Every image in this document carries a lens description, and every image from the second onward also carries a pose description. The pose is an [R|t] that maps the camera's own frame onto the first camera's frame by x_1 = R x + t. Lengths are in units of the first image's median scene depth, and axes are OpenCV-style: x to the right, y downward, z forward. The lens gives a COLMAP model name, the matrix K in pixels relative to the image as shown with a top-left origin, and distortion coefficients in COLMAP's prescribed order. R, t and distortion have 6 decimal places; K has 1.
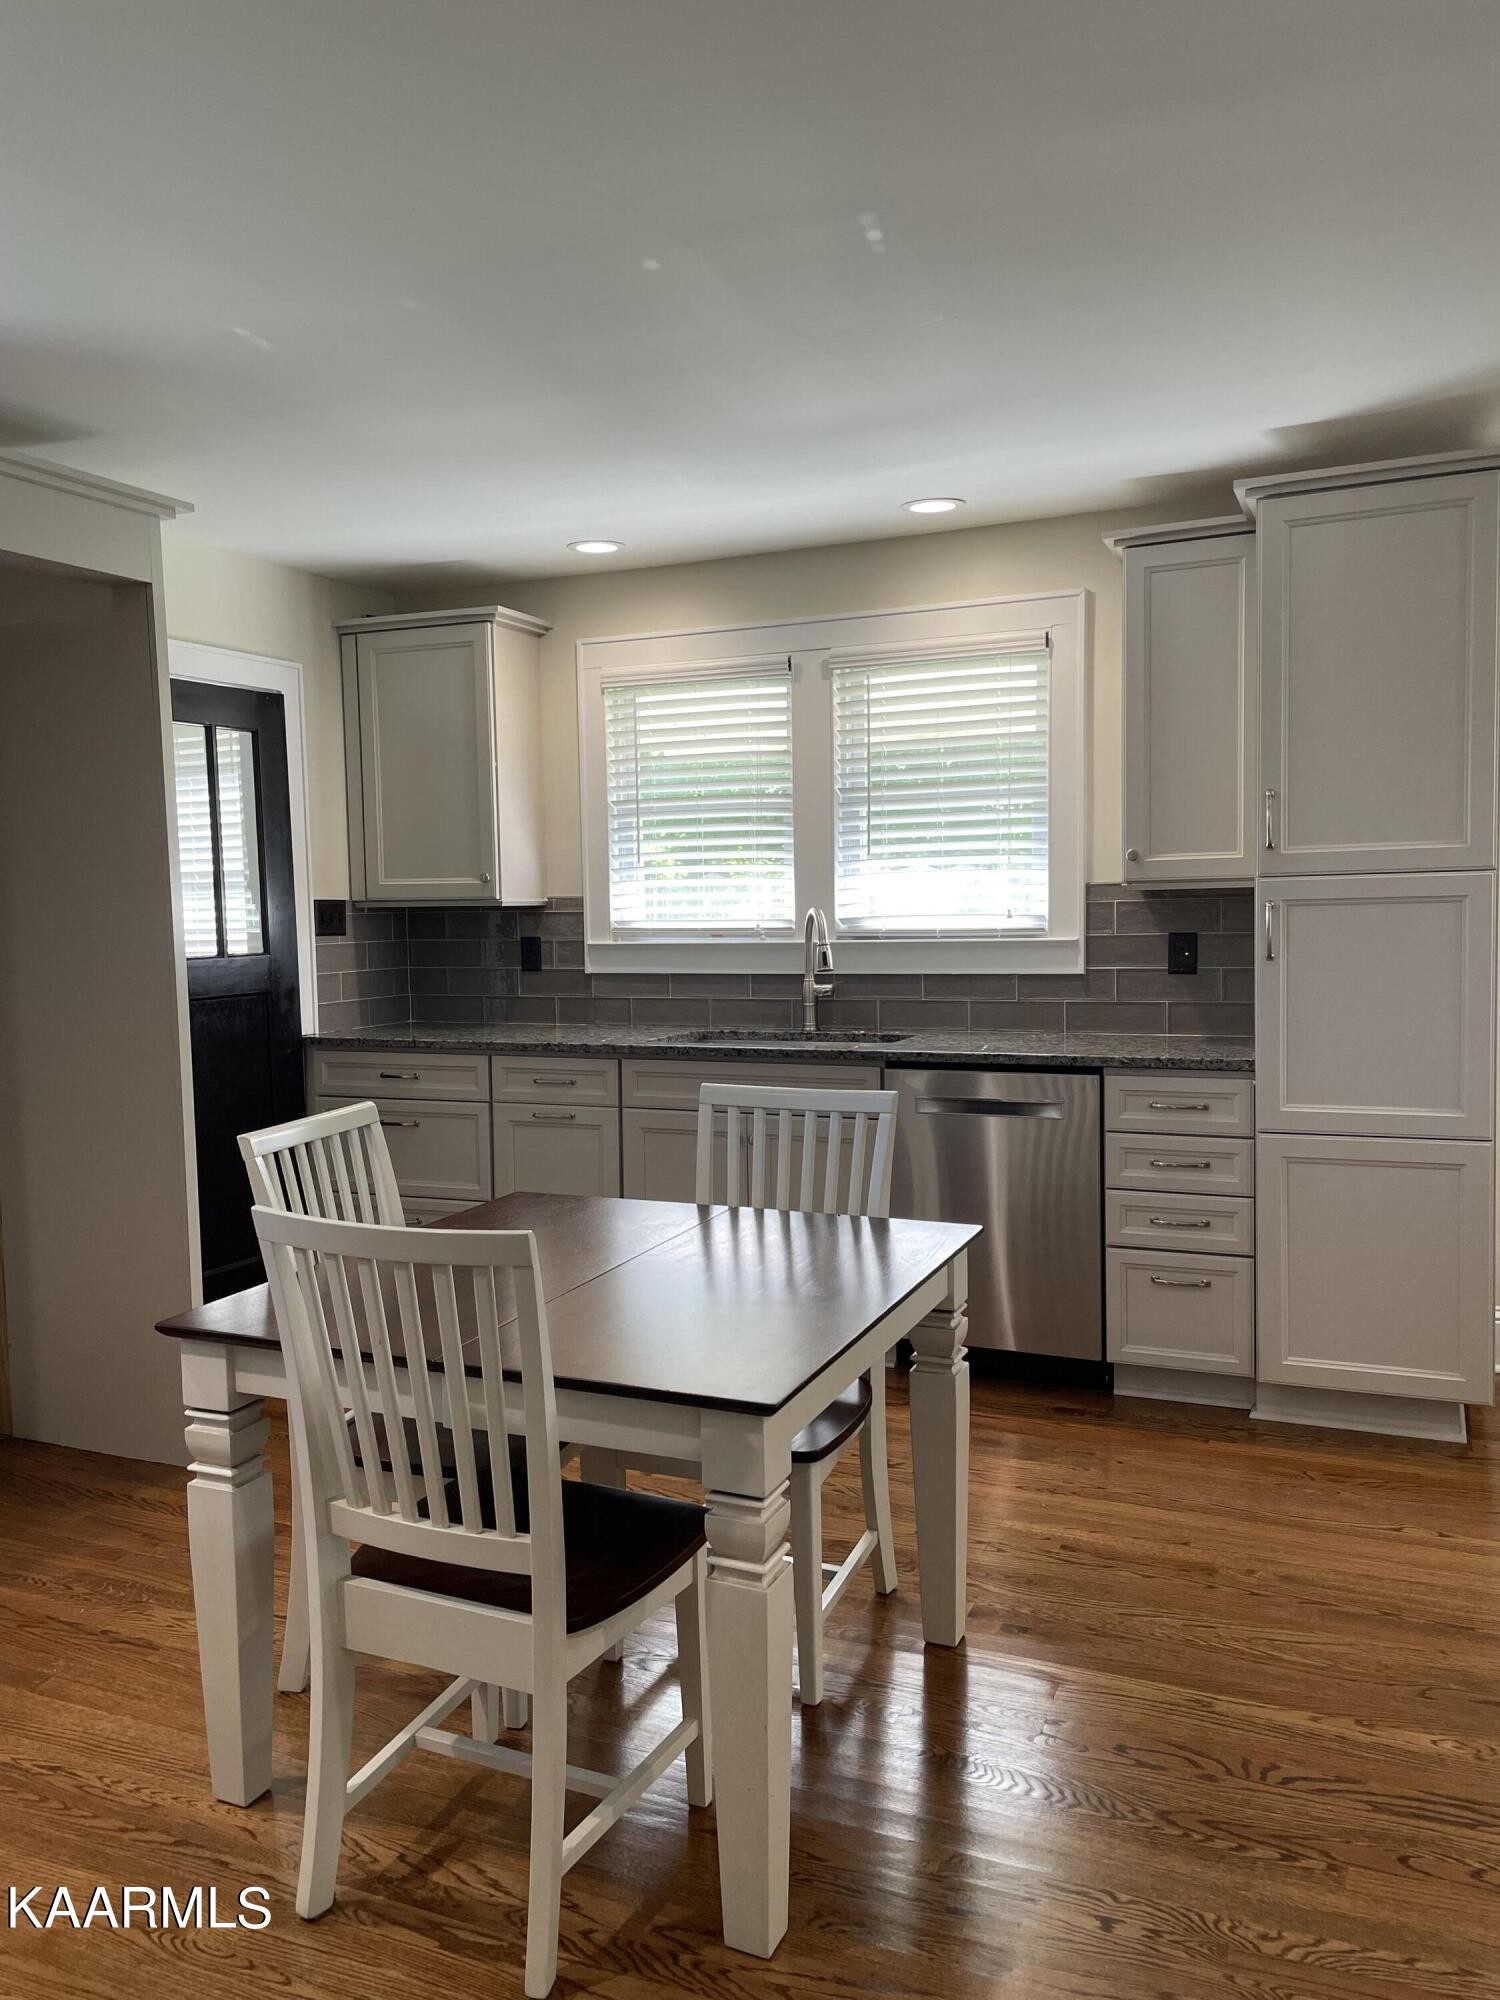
lens RADIAL K [[1538.9, 0, 757.2], [0, 1538.9, 1012.2], [0, 0, 1]] dist [0.058671, -0.080754]
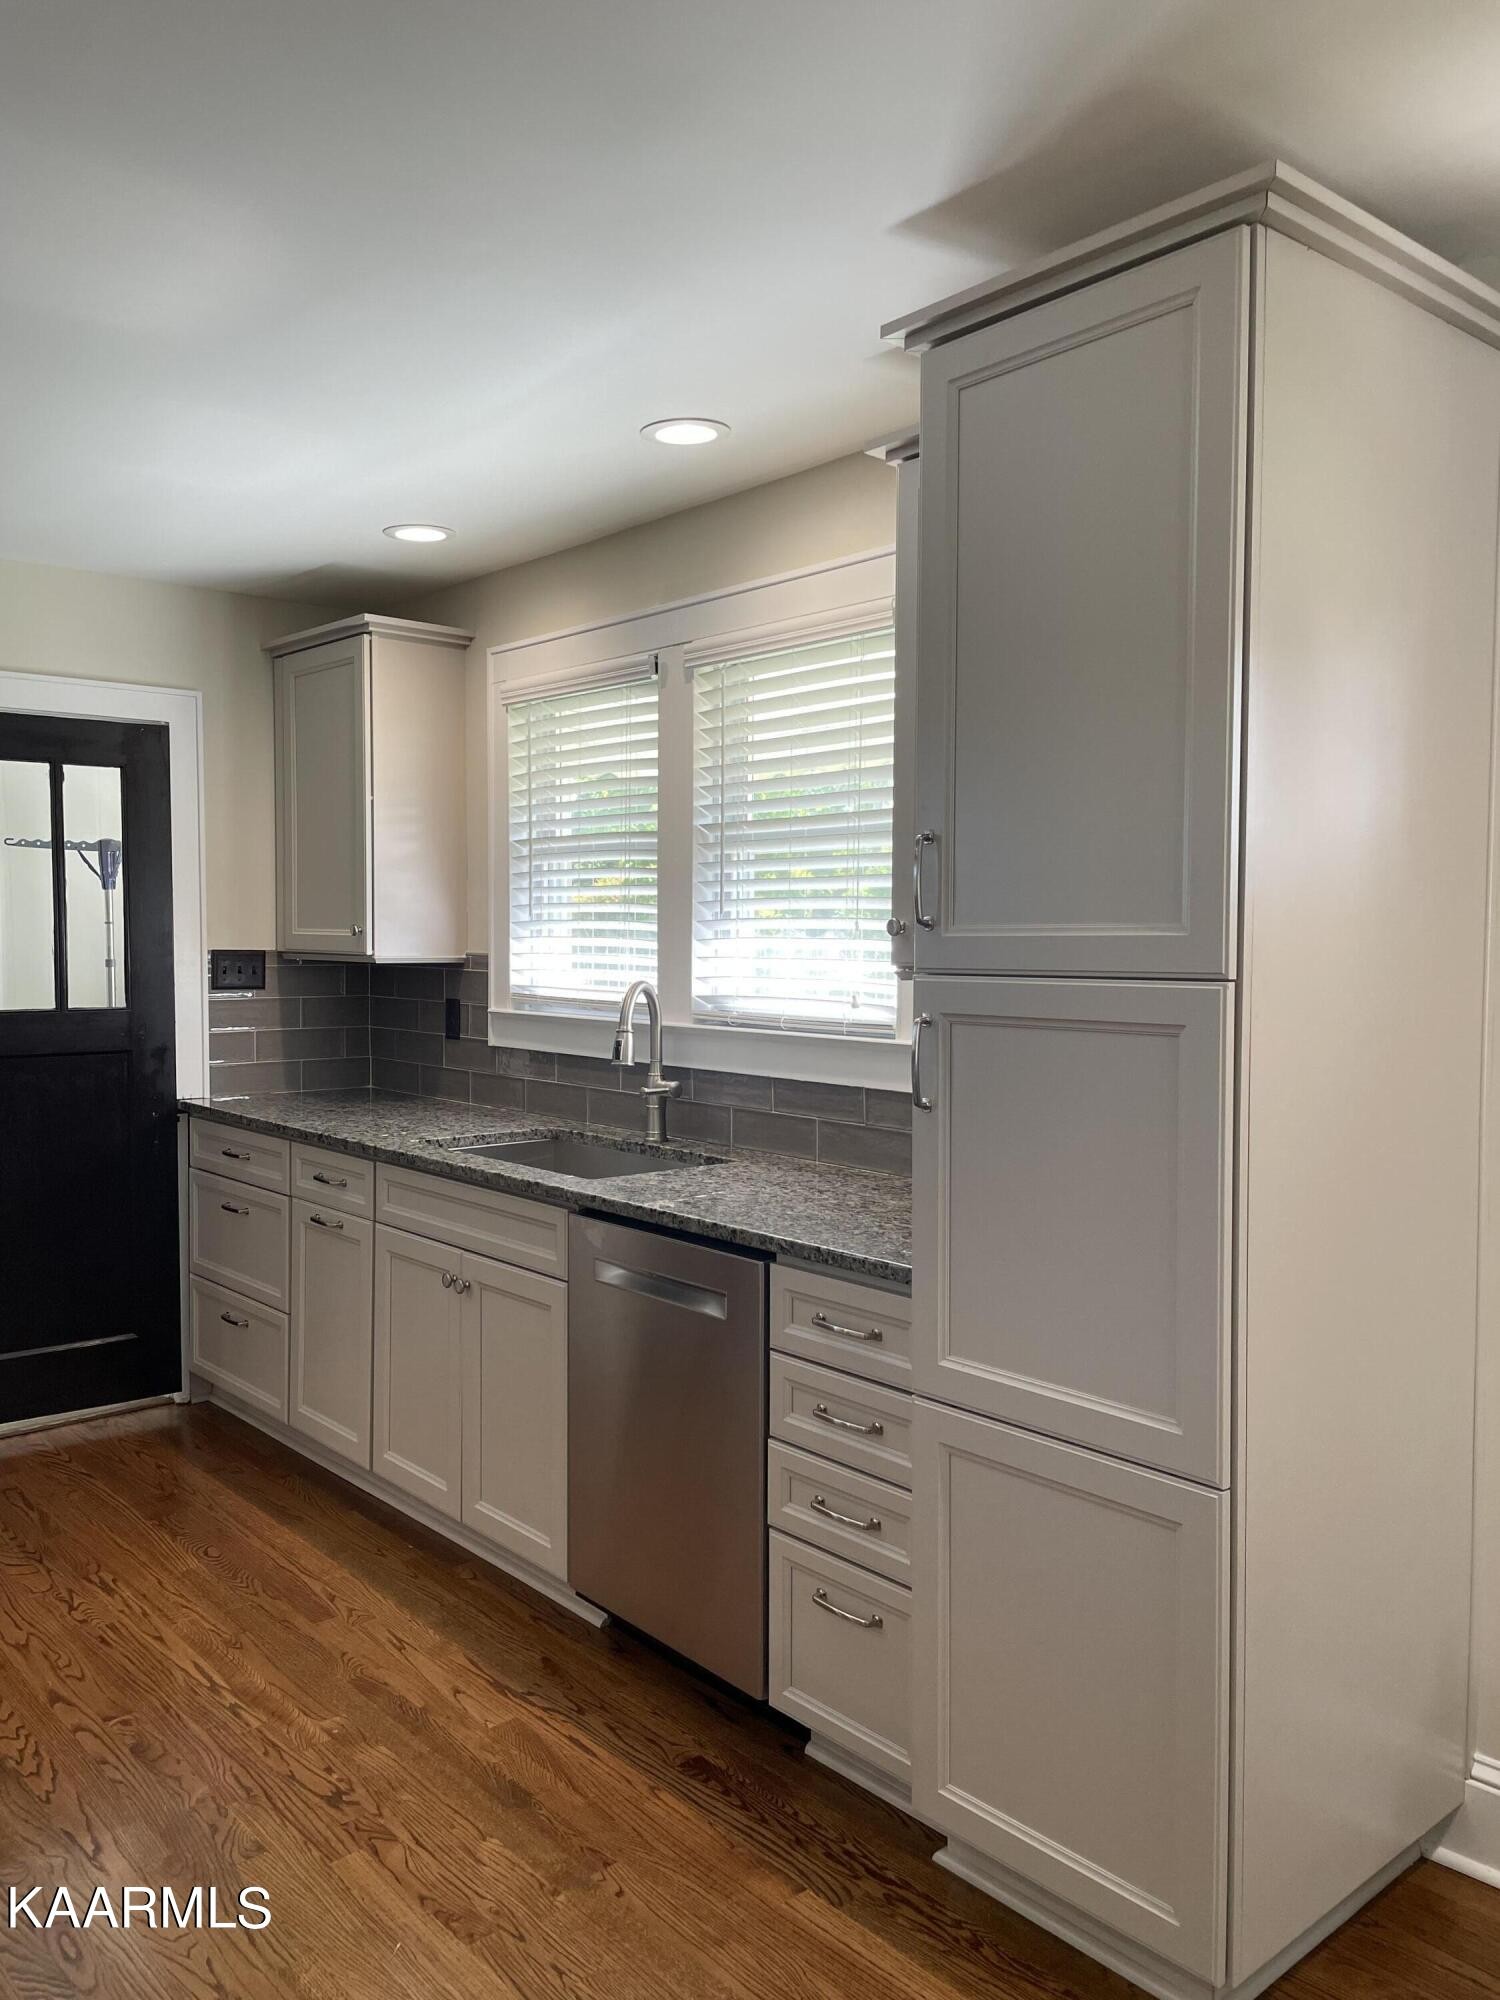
lens RADIAL K [[1538.9, 0, 759.2], [0, 1538.9, 994.5], [0, 0, 1]] dist [0.058671, -0.080754]
pose [[0.900286, 0.041569, -0.433309, 0.405883], [-0.054103, 0.998397, -0.016630, -0.050152], [0.431924, 0.038415, 0.901092, 0.328444]]
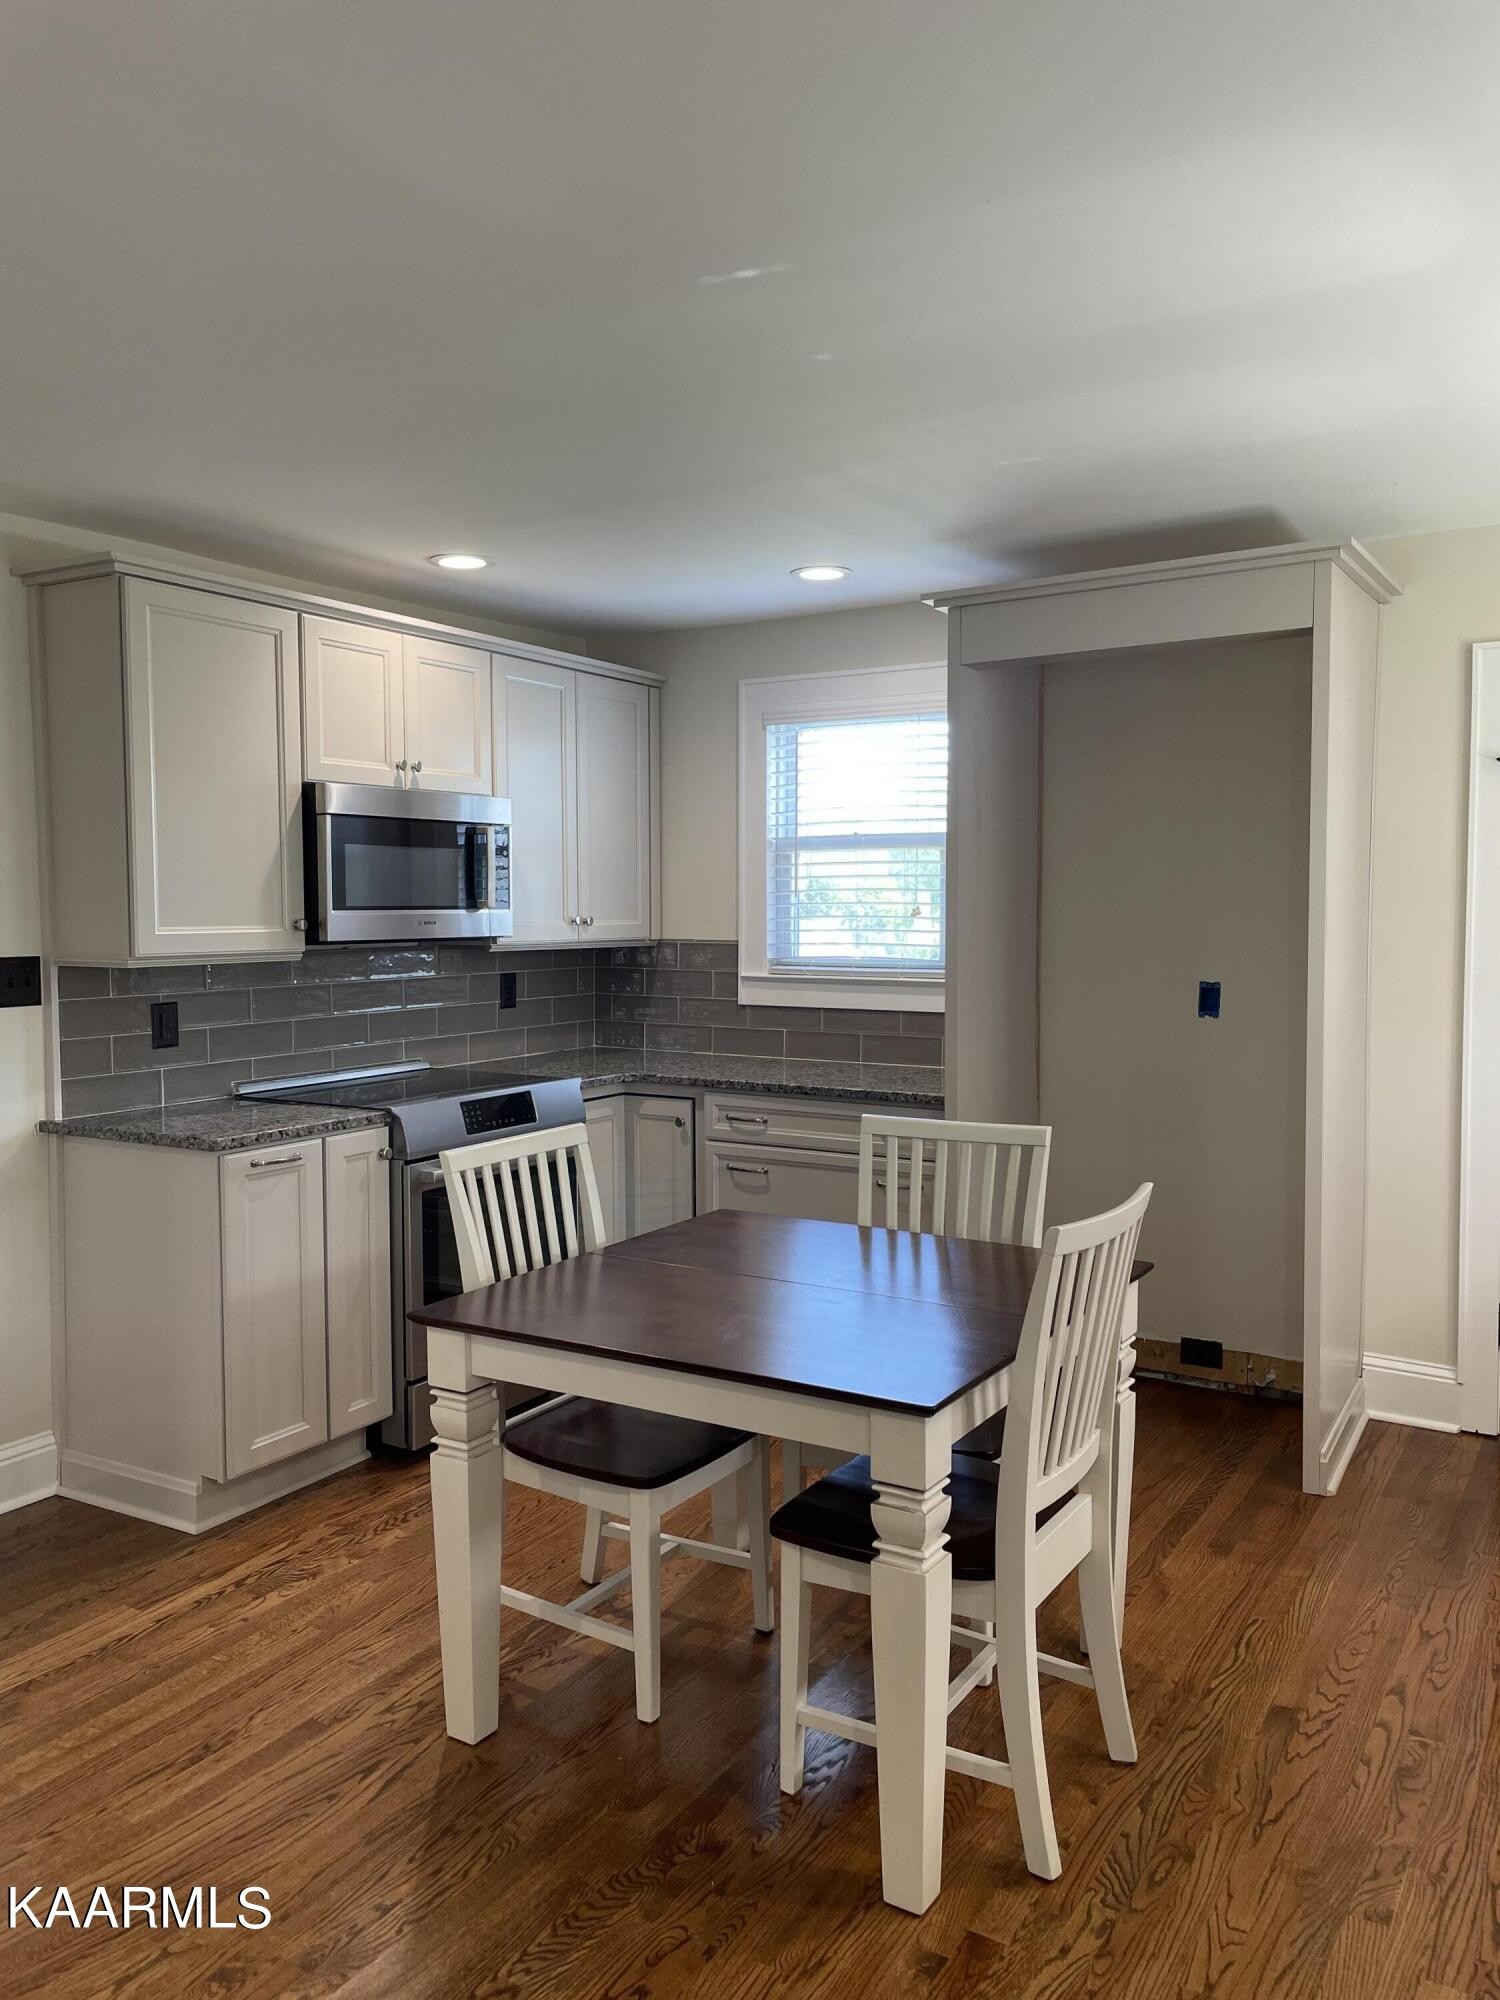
lens RADIAL K [[1538.9, 0, 759.1], [0, 1538.9, 1003.9], [0, 0, 1]] dist [0.058671, -0.080754]
pose [[-0.151300, 0.084089, -0.984905, 0.509659], [-0.075571, 0.992475, 0.096344, -0.072812], [0.985595, 0.089007, -0.143806, 0.575892]]
